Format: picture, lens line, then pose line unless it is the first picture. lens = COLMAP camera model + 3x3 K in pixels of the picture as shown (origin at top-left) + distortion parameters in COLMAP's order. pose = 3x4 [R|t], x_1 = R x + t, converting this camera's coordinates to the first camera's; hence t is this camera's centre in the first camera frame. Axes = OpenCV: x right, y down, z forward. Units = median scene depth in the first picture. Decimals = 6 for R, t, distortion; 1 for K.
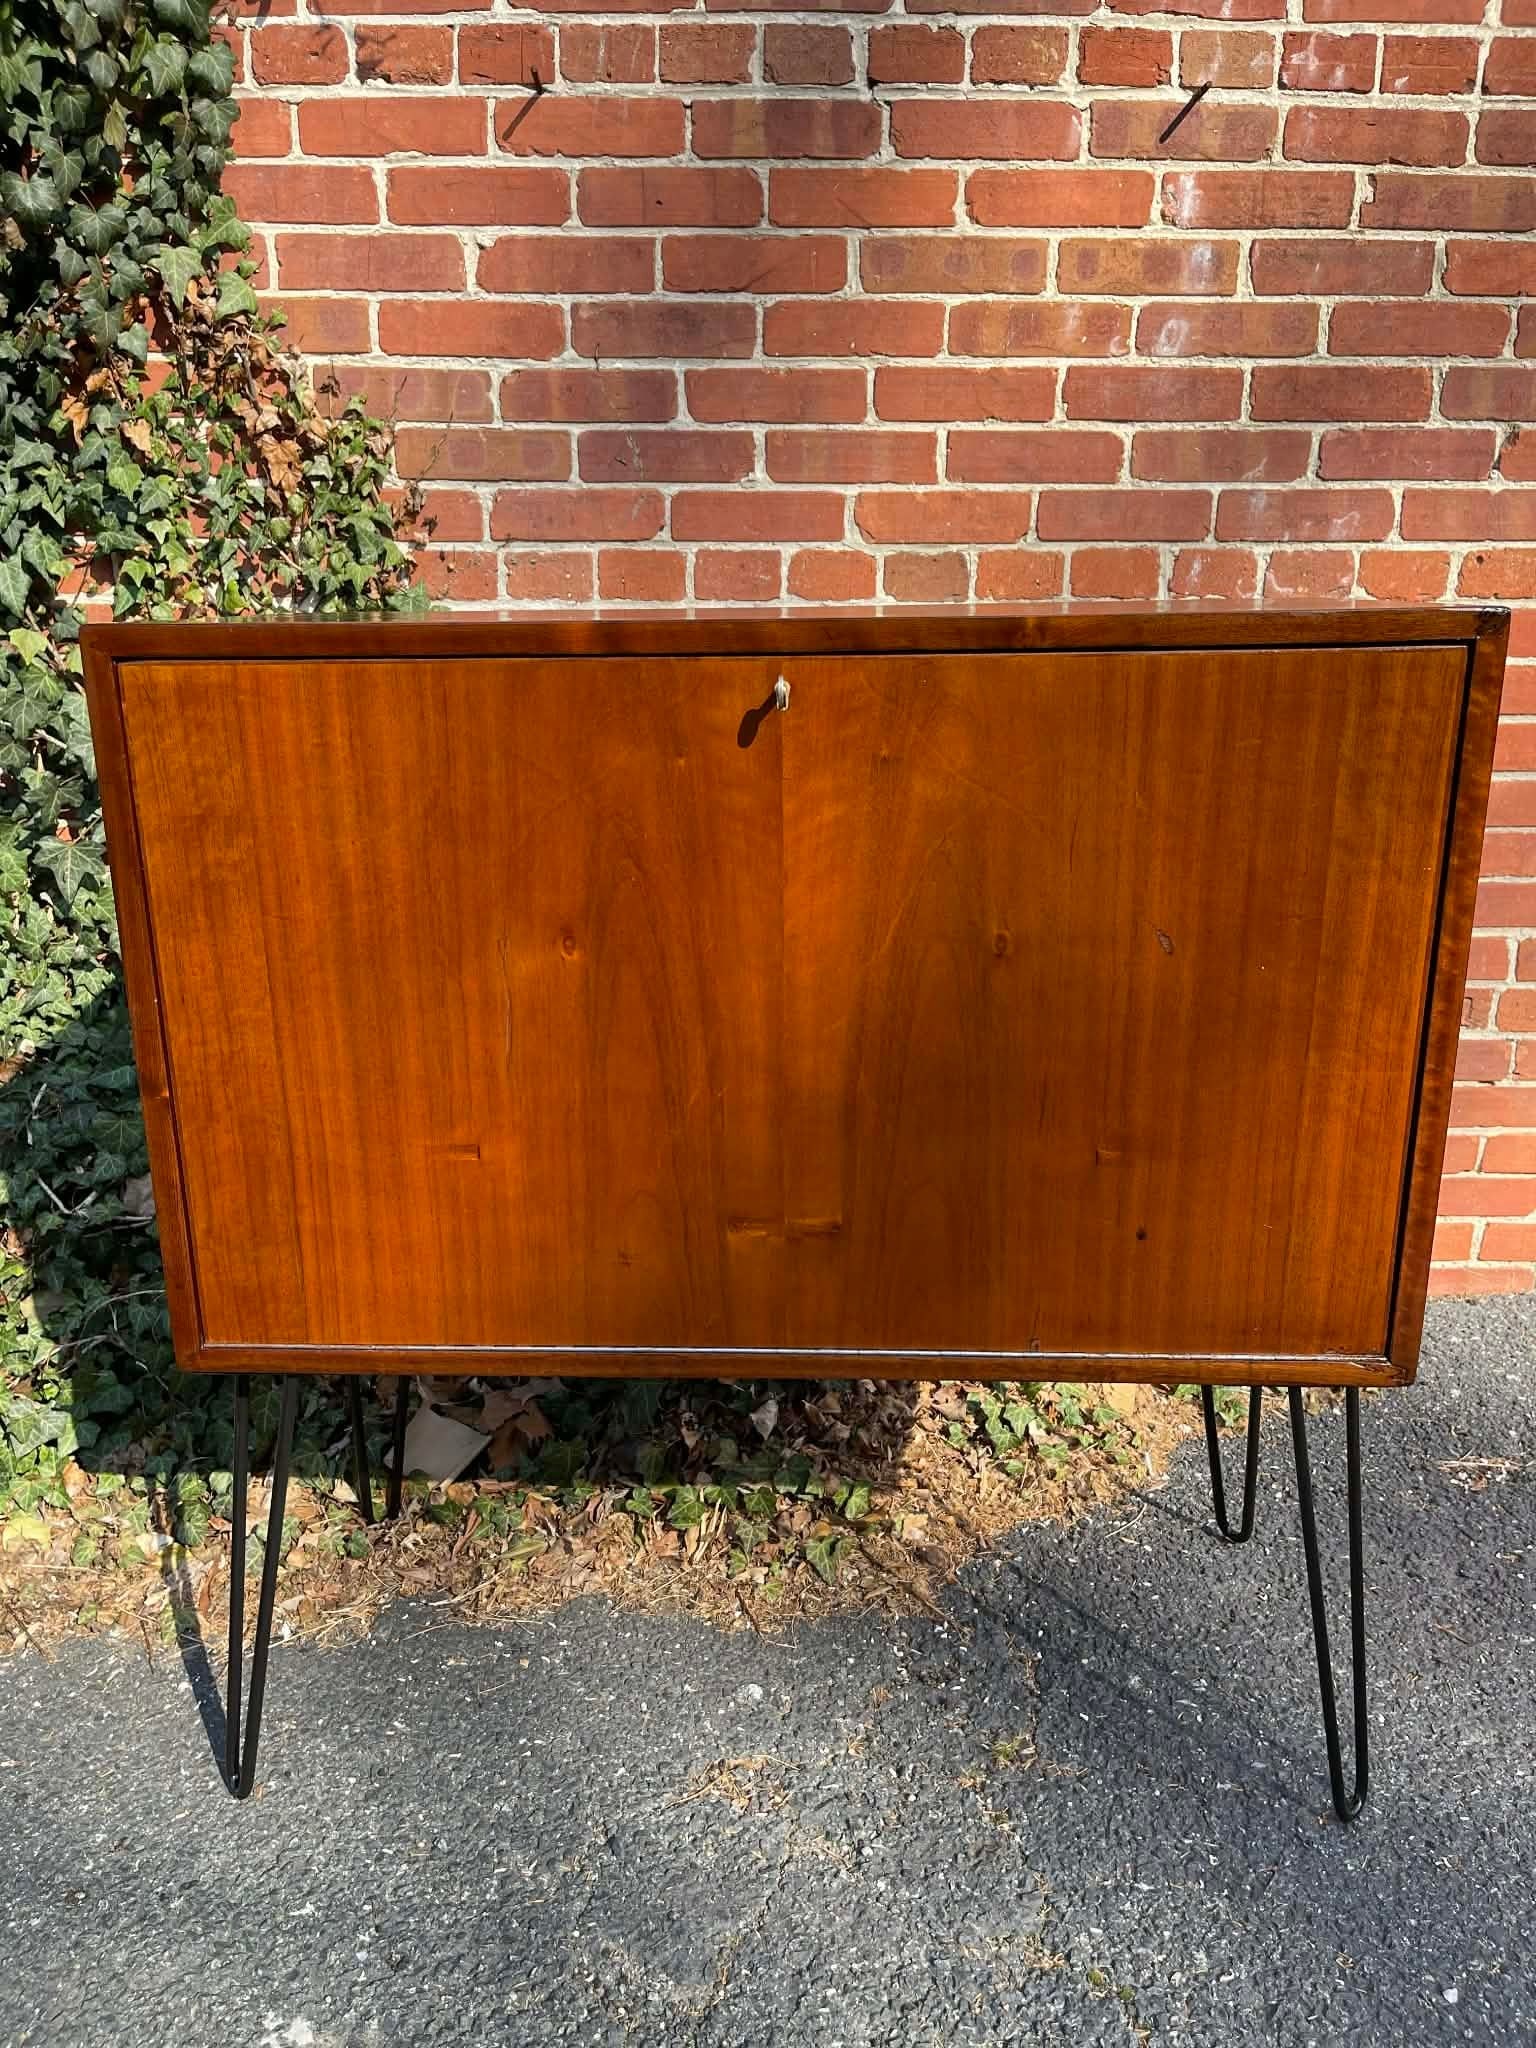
lens RADIAL K [[1556.8, 0, 764.1], [0, 1556.8, 1040.2], [0, 0, 1]] dist [0.061954, -0.081759]
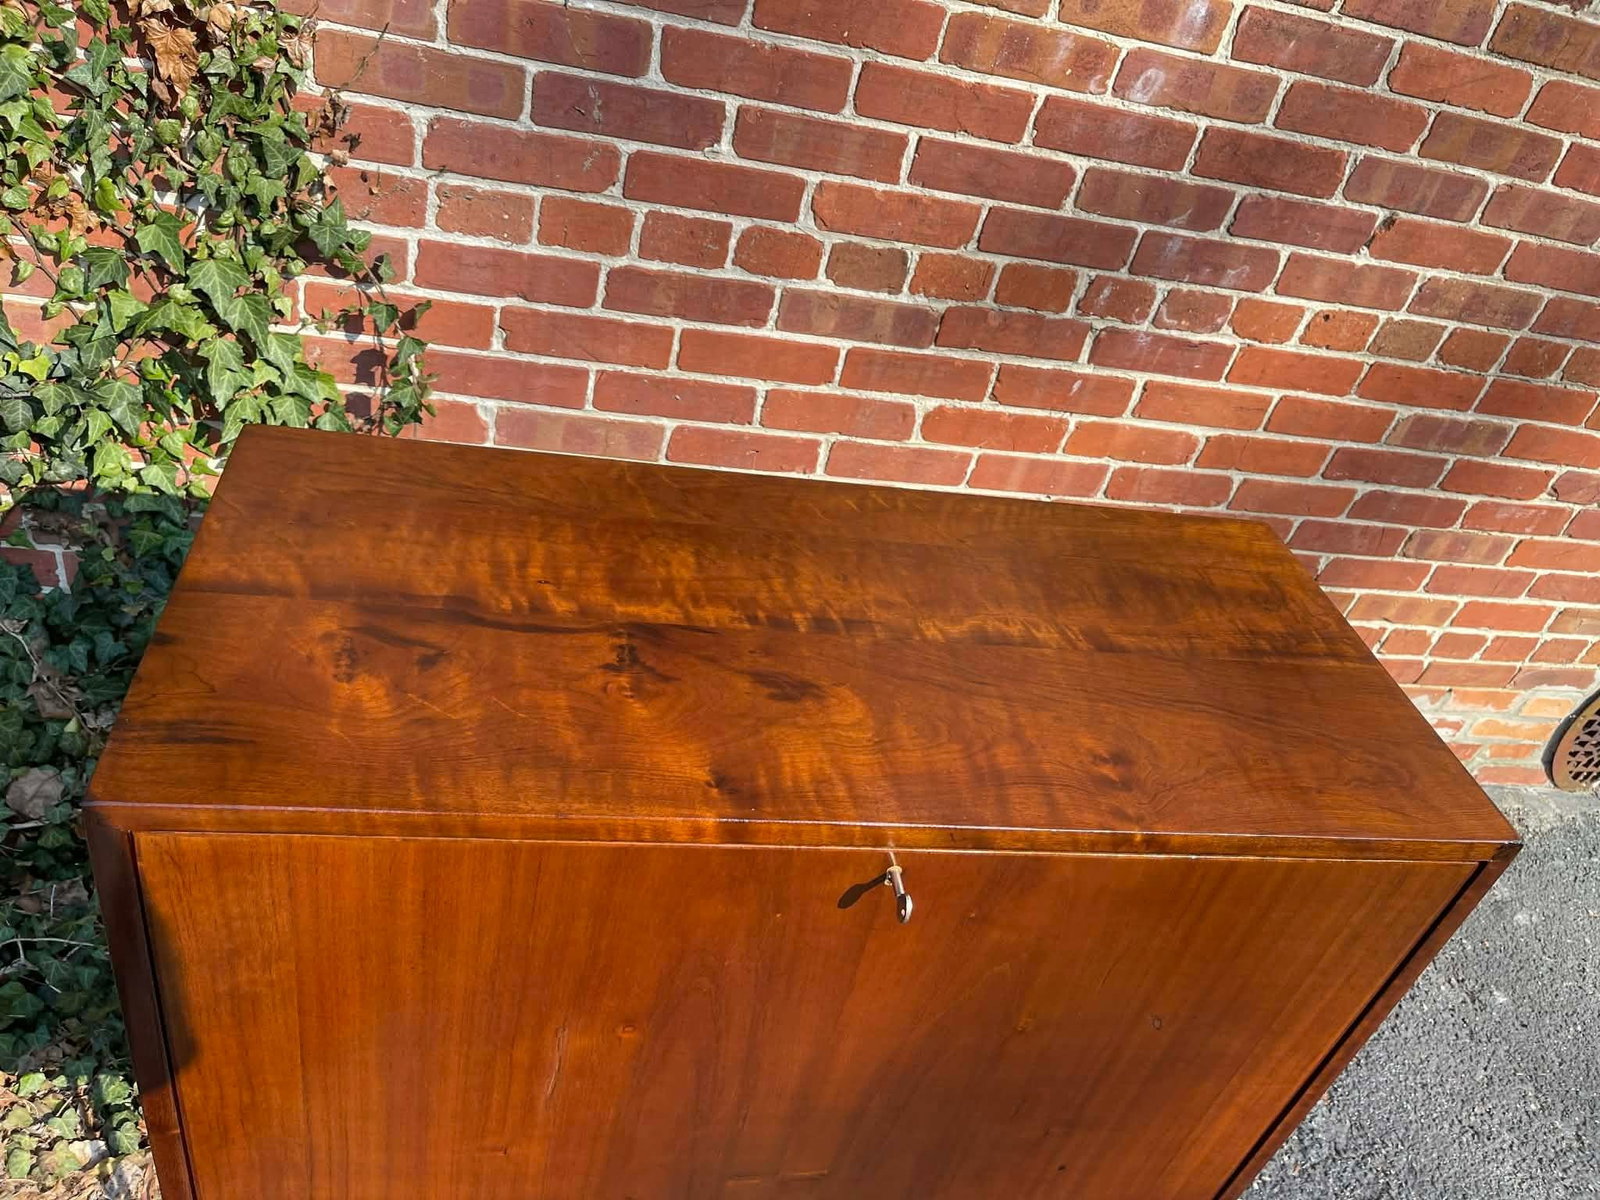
lens RADIAL K [[1216.3, 0, 802.7], [0, 1216.3, 605.2], [0, 0, 1]] dist [0.061954, -0.081759]
pose [[0.957417, 0.050796, 0.284204, -0.160751], [-0.149553, 0.929290, 0.337719, -0.375398], [-0.246953, -0.365842, 0.897315, 0.230165]]
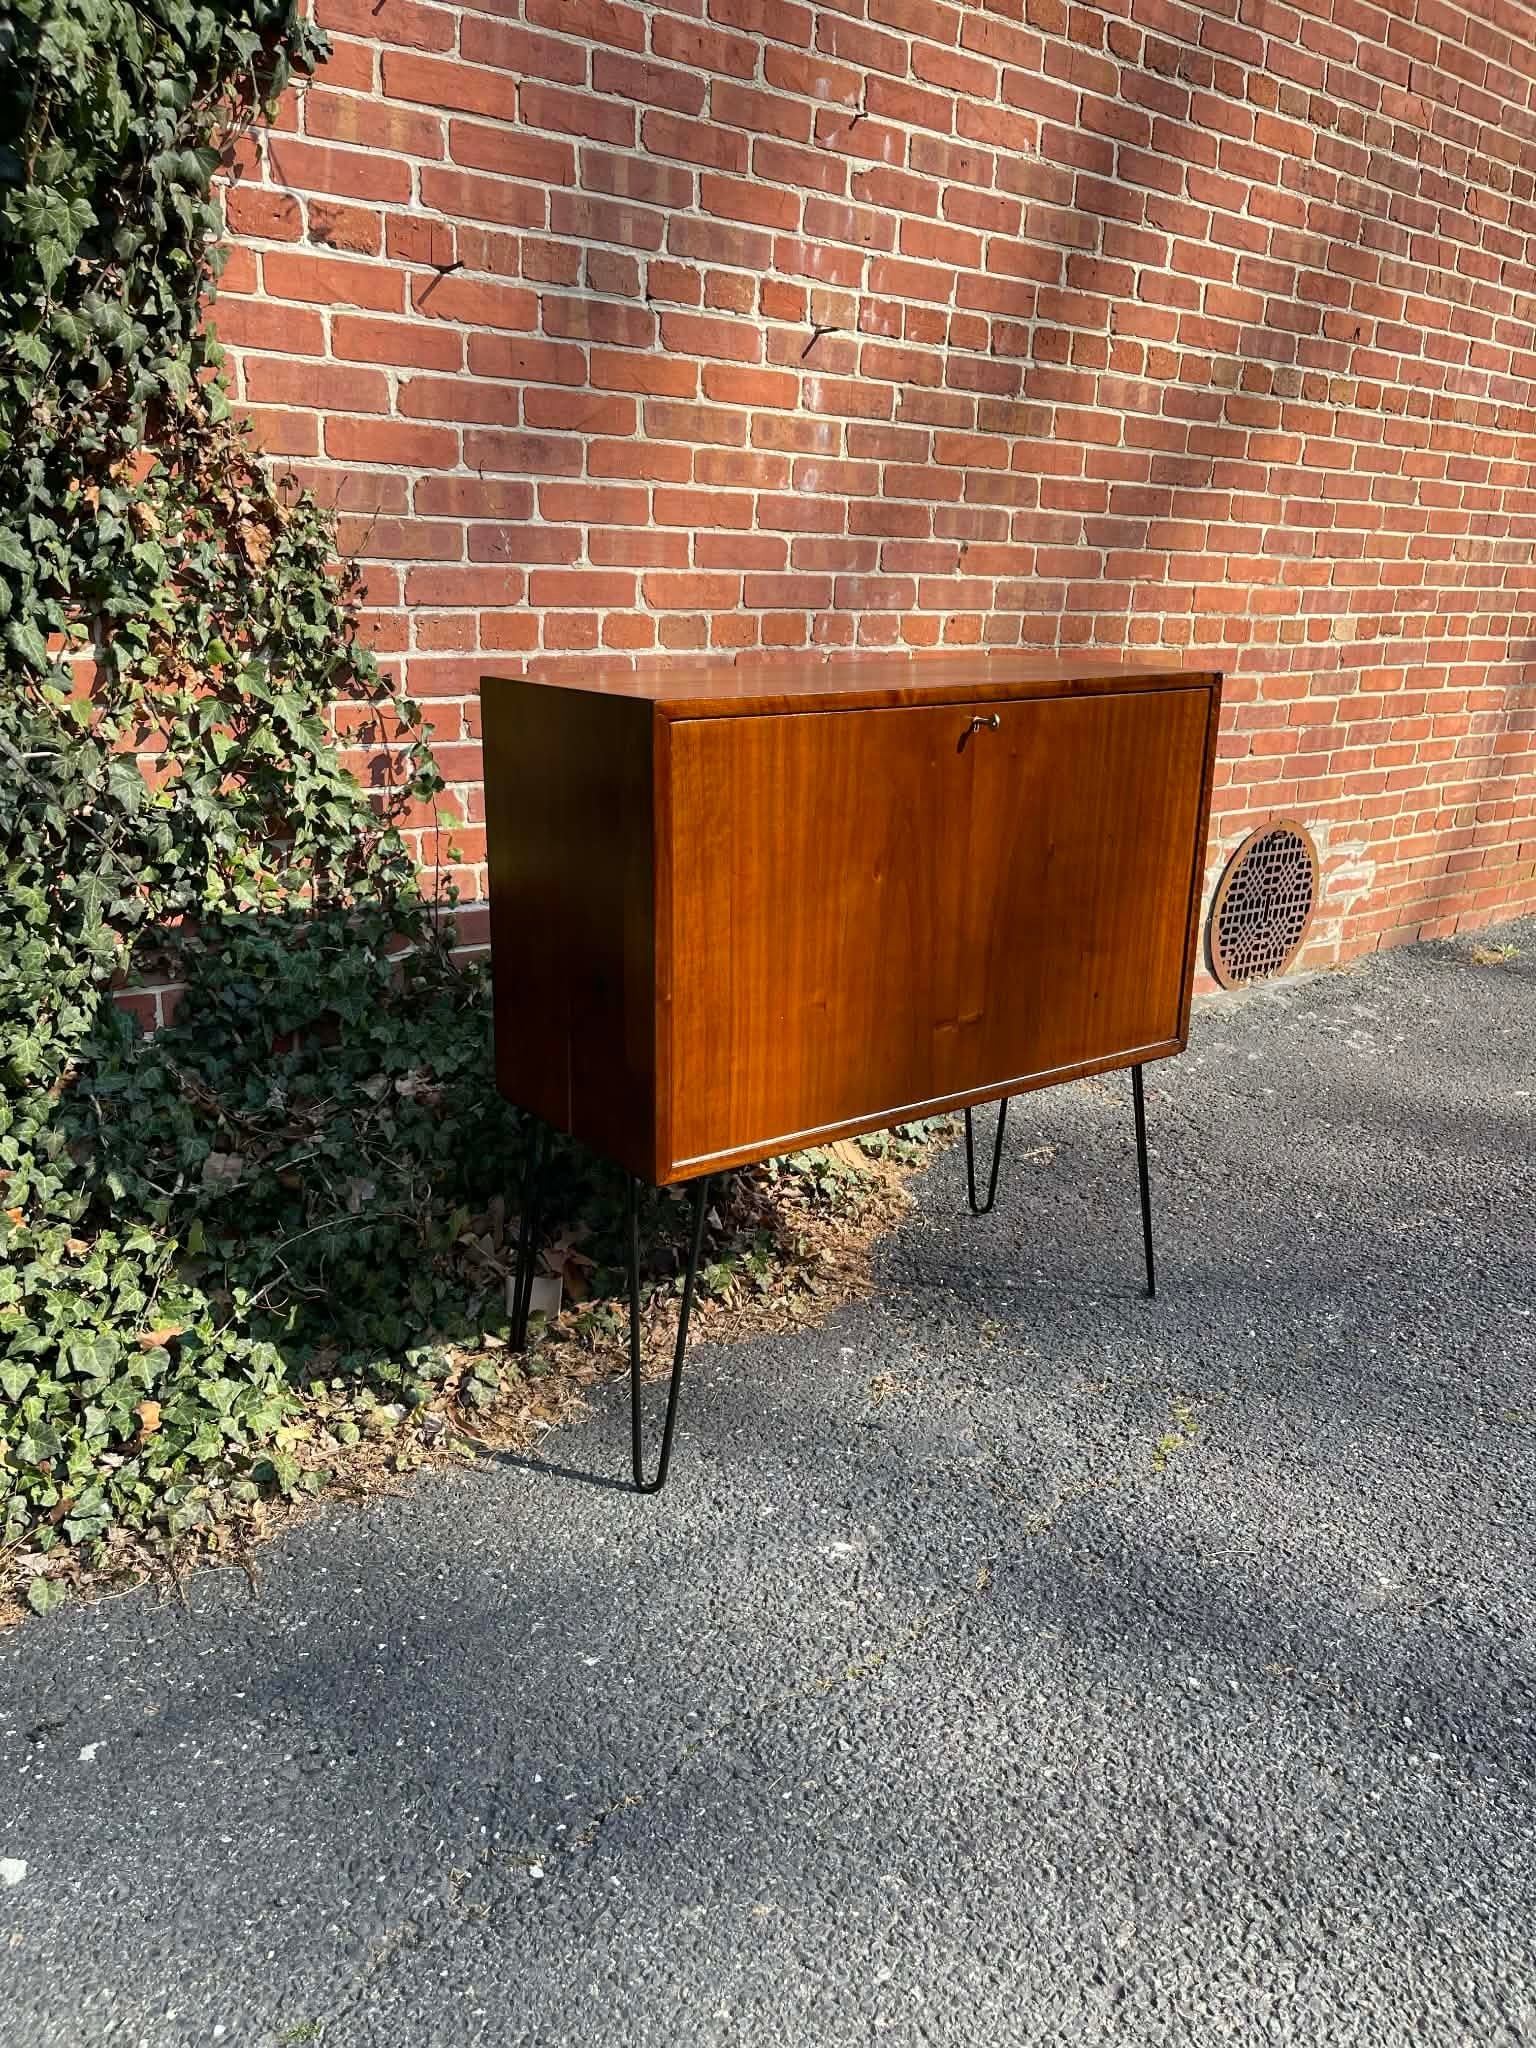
lens RADIAL K [[1556.8, 0, 772.3], [0, 1556.8, 1026.4], [0, 0, 1]] dist [0.061954, -0.081759]
pose [[0.777687, -0.159829, 0.607995, -0.812625], [0.158645, 0.985735, 0.056205, -0.005904], [-0.608305, 0.052745, 0.791949, -0.181412]]
